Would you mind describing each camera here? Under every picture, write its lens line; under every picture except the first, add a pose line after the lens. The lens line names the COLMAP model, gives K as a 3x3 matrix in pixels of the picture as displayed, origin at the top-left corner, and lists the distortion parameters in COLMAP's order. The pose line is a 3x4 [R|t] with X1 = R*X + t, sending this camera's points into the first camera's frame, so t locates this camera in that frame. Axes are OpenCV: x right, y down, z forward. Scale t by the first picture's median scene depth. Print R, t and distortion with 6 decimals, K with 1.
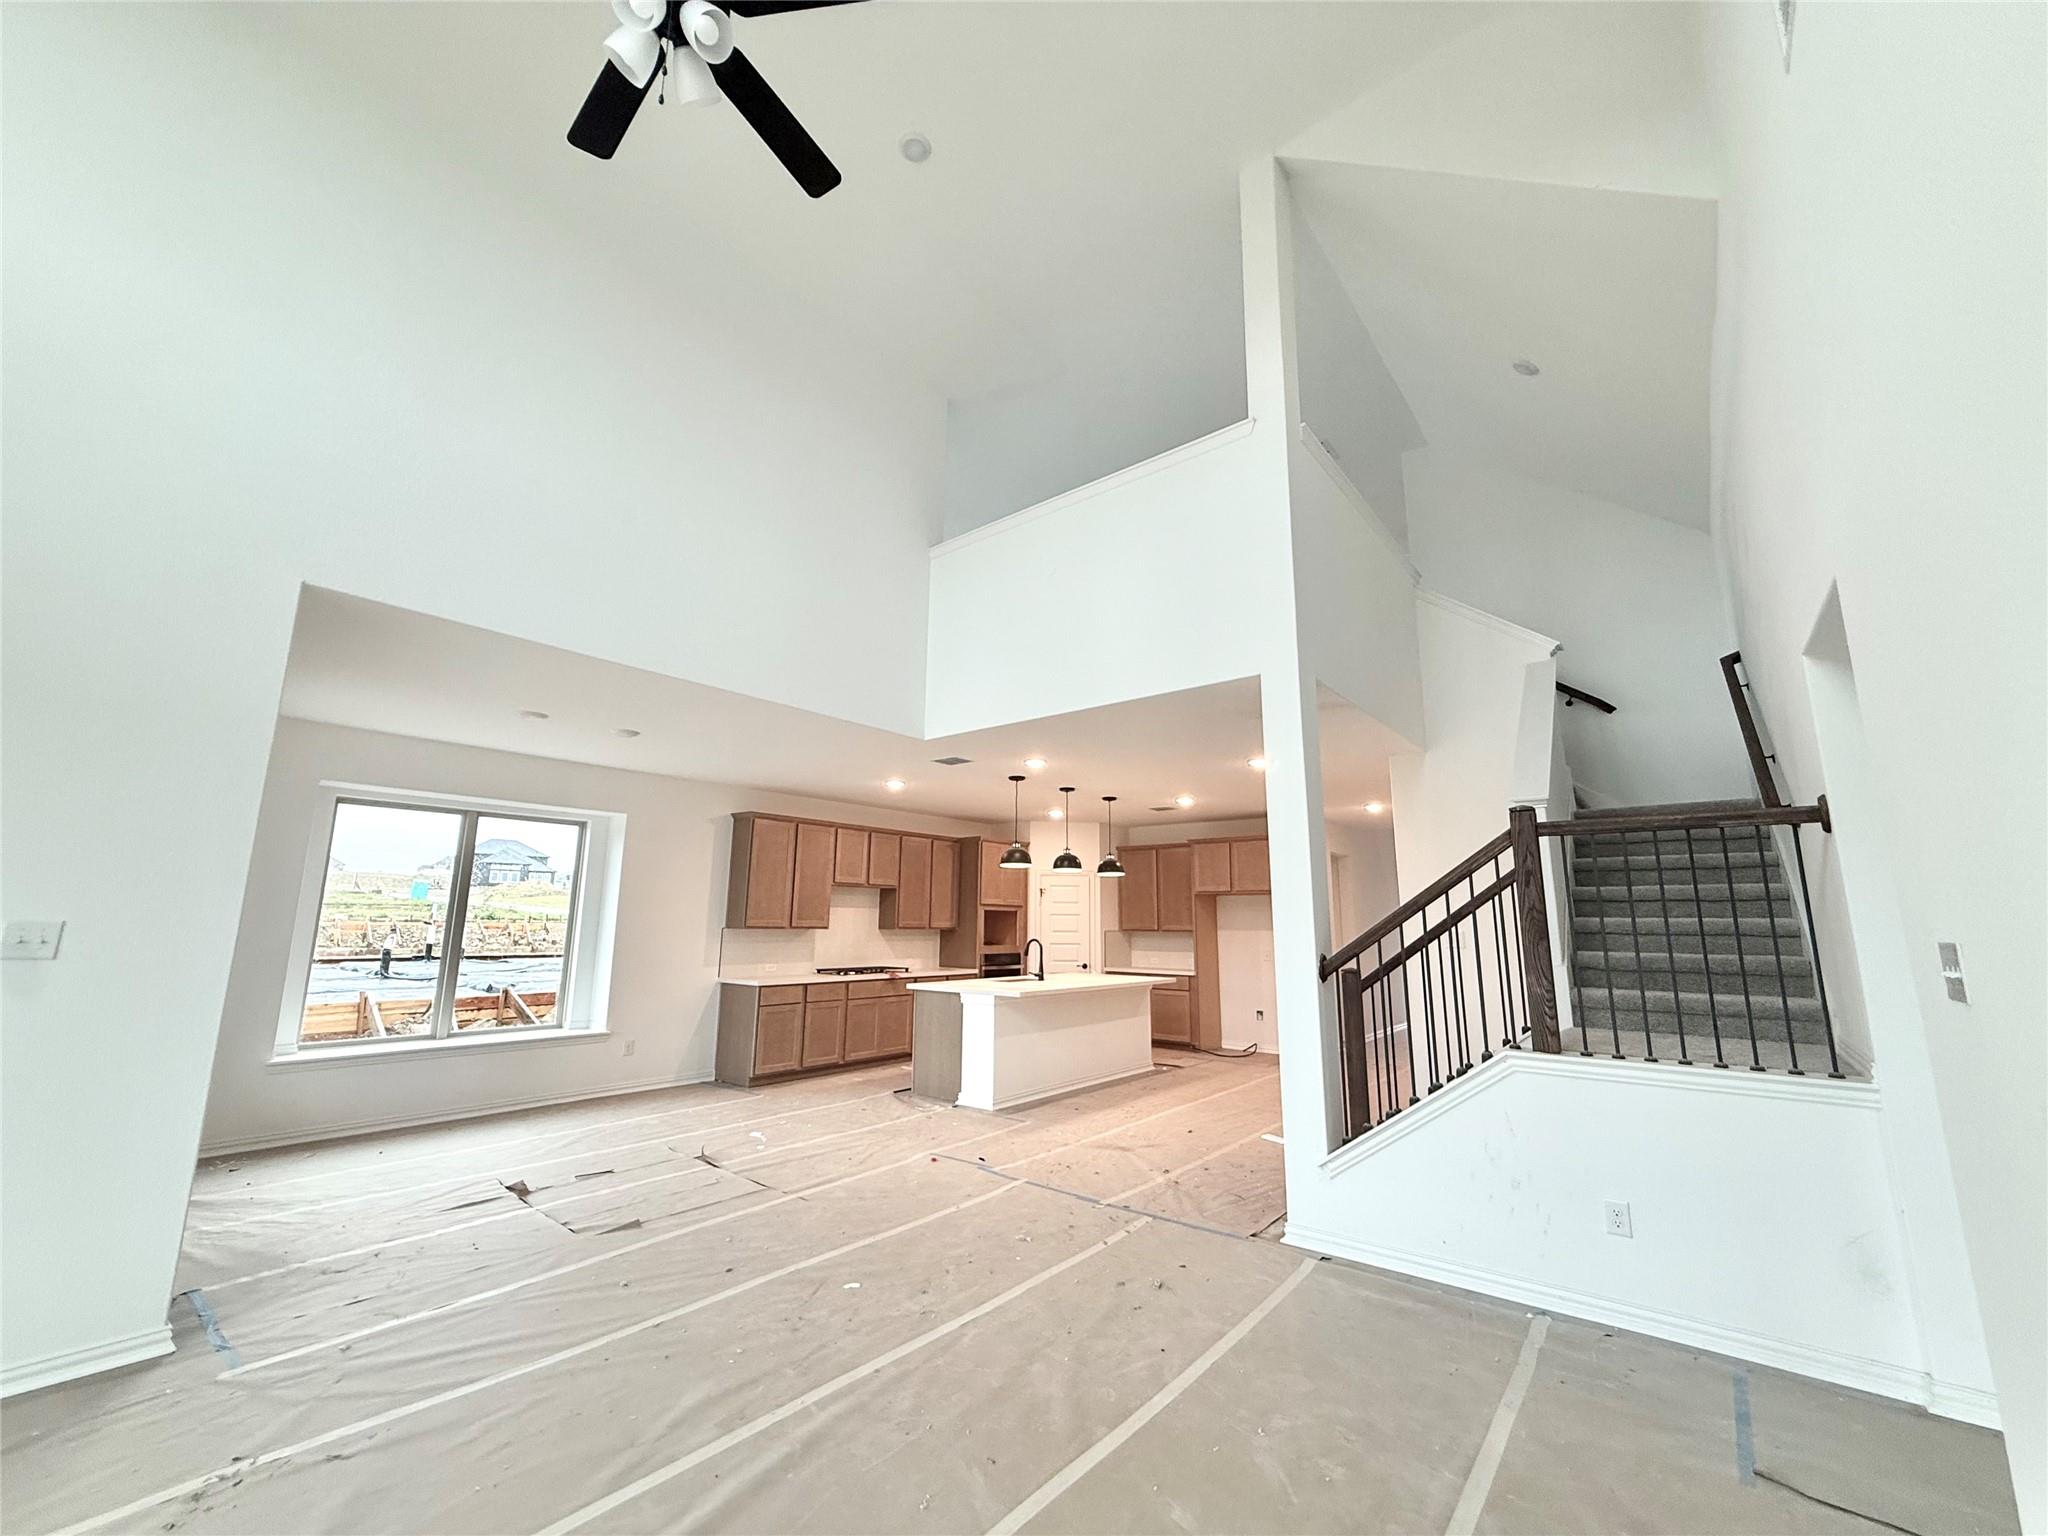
lens RADIAL K [[828.0, 0, 1024.0], [0, 828.0, 768.0], [0, 0, 1]] dist [0.000145, 0.000258]
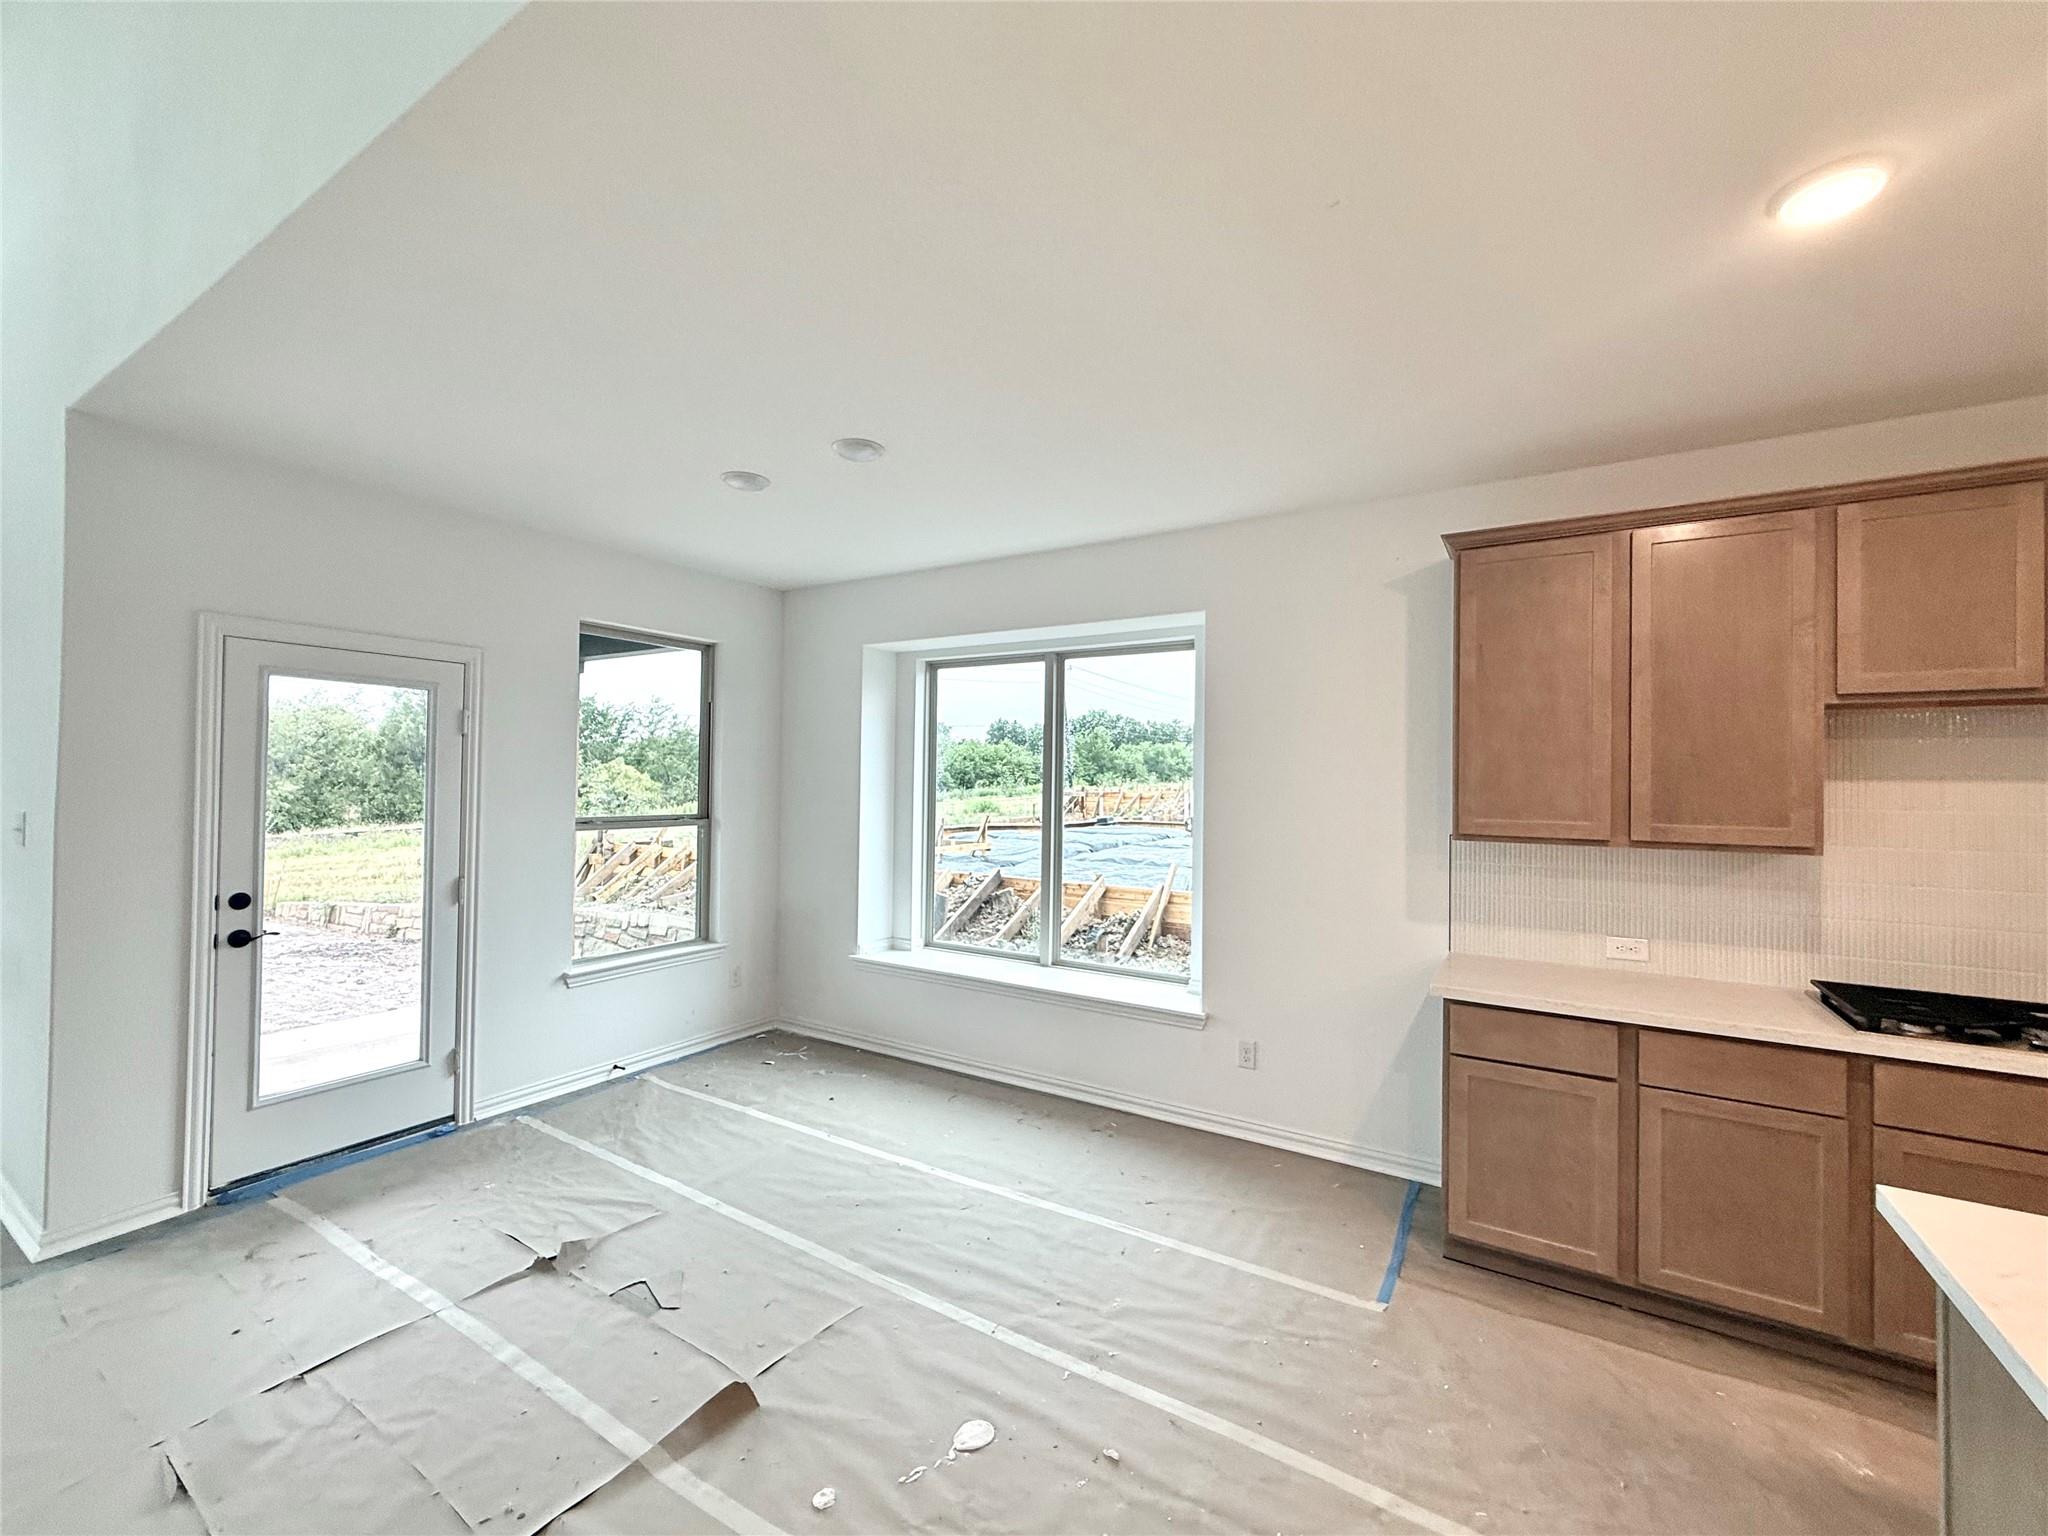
lens RADIAL K [[828.0, 0, 1024.0], [0, 828.0, 768.0], [0, 0, 1]] dist [0.000145, 0.000258]
pose [[0.119944, -0.023633, -0.992499, 0.020480], [0.175492, 0.984478, -0.002234, 0.112836], [0.977147, -0.173907, 0.122230, 0.679176]]
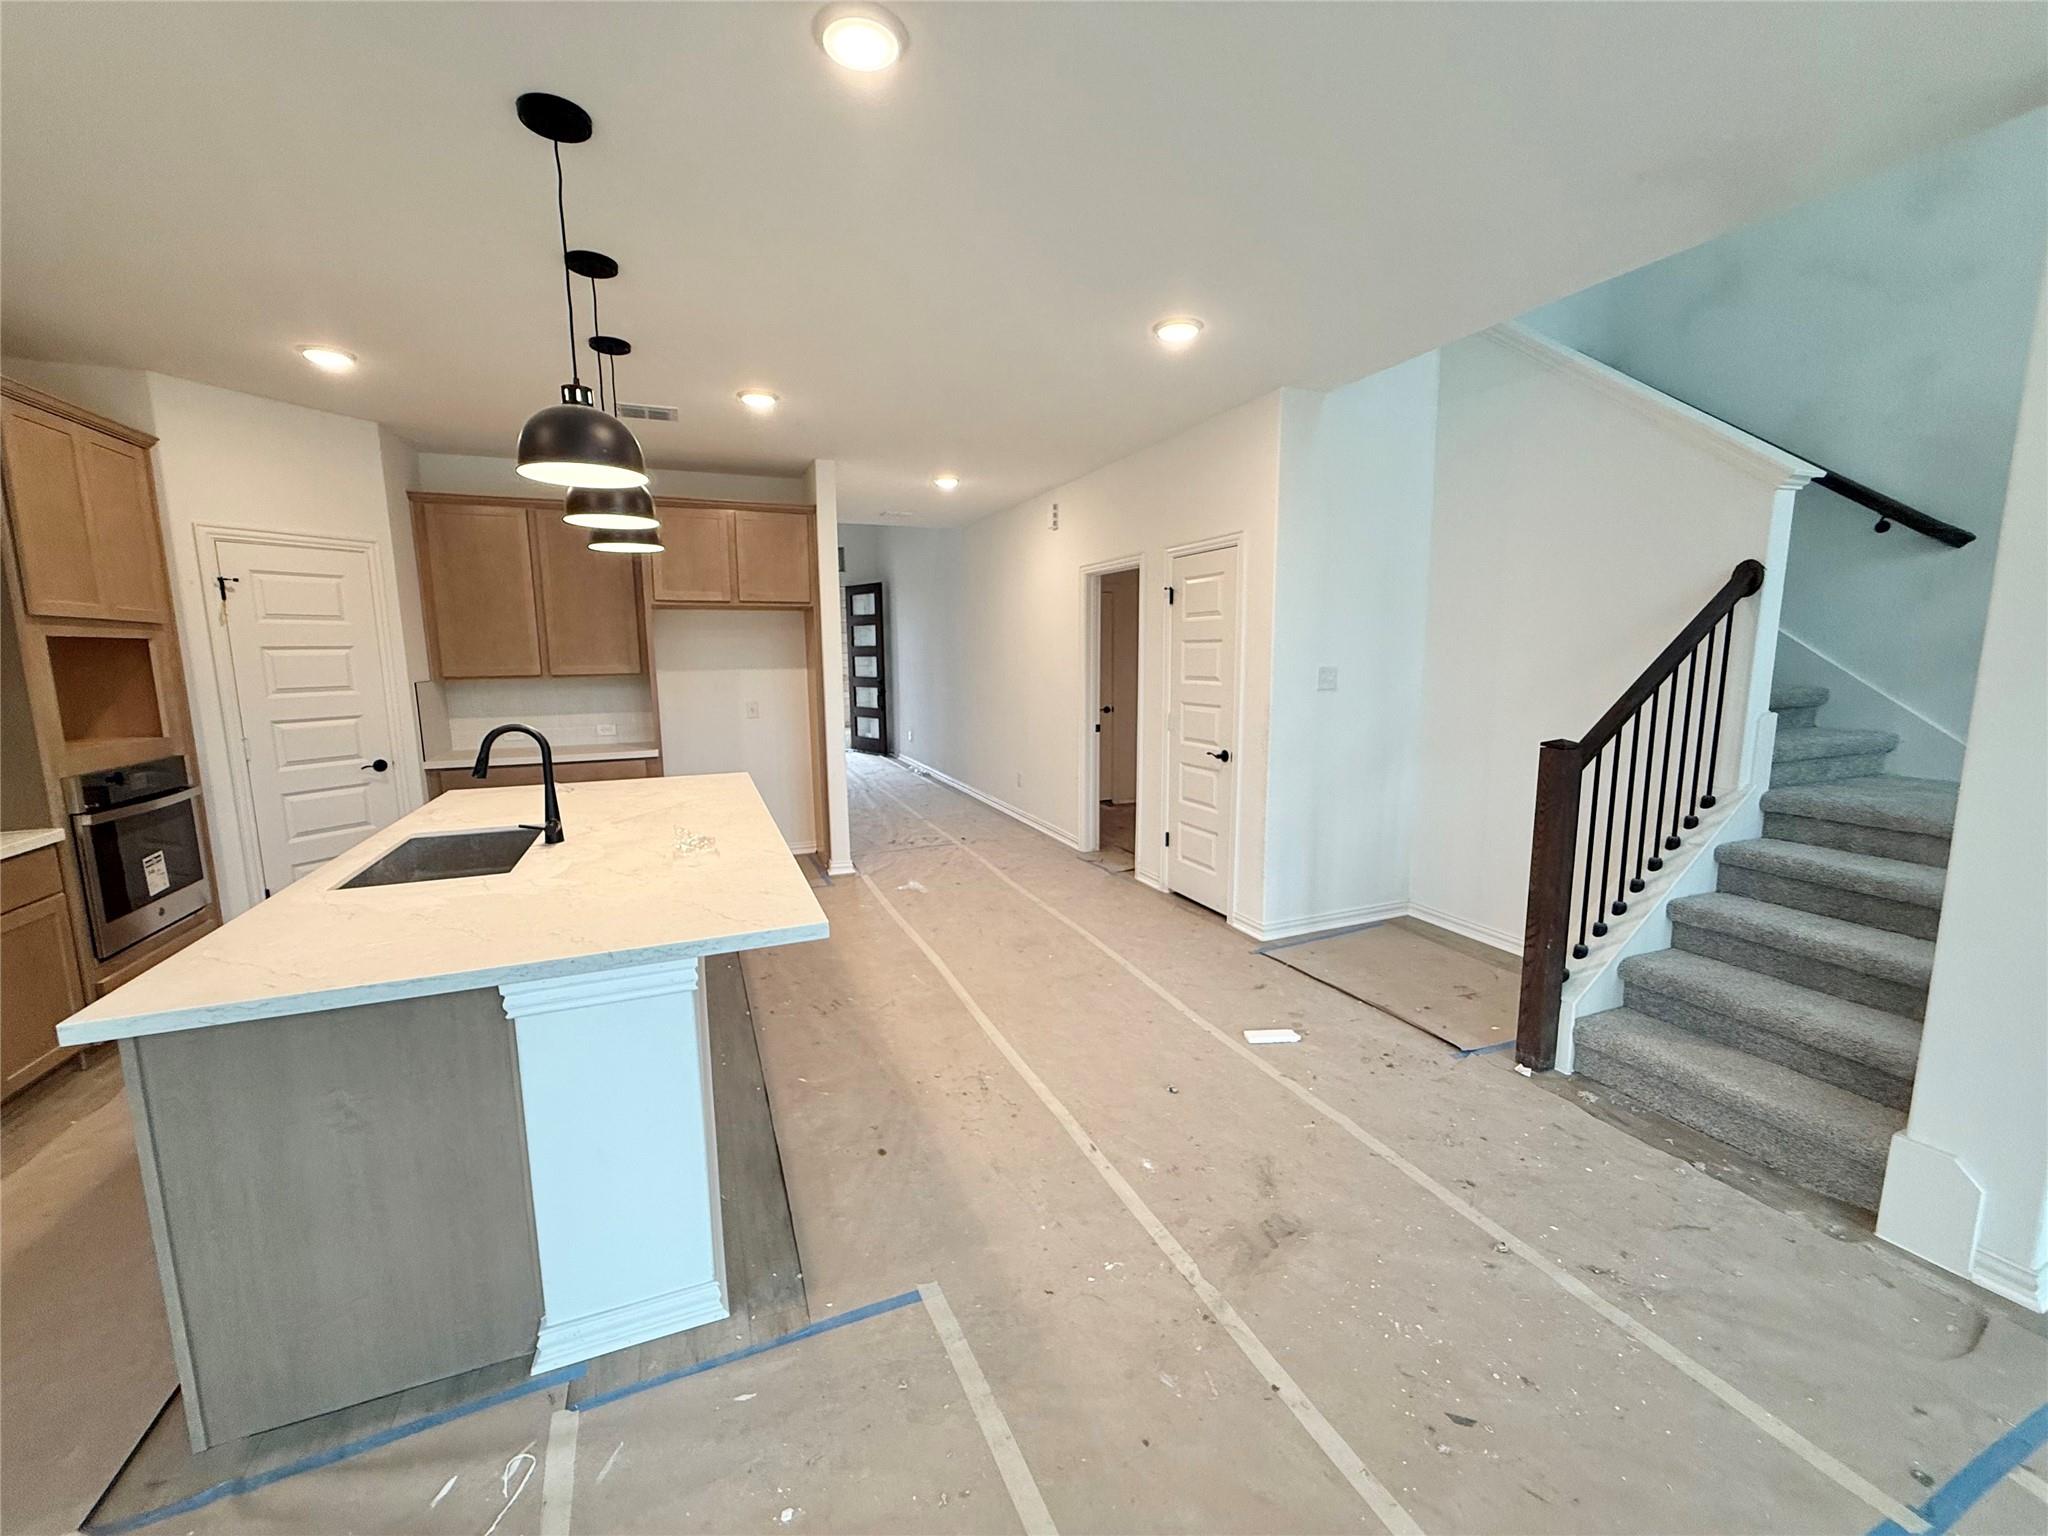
lens RADIAL K [[828.0, 0, 1024.0], [0, 828.0, 768.0], [0, 0, 1]] dist [0.000145, 0.000258]
pose [[0.483890, -0.139201, 0.863987, -0.163283], [-0.149020, 0.959743, 0.238090, 0.105776], [-0.862347, -0.243961, 0.443667, 0.624150]]
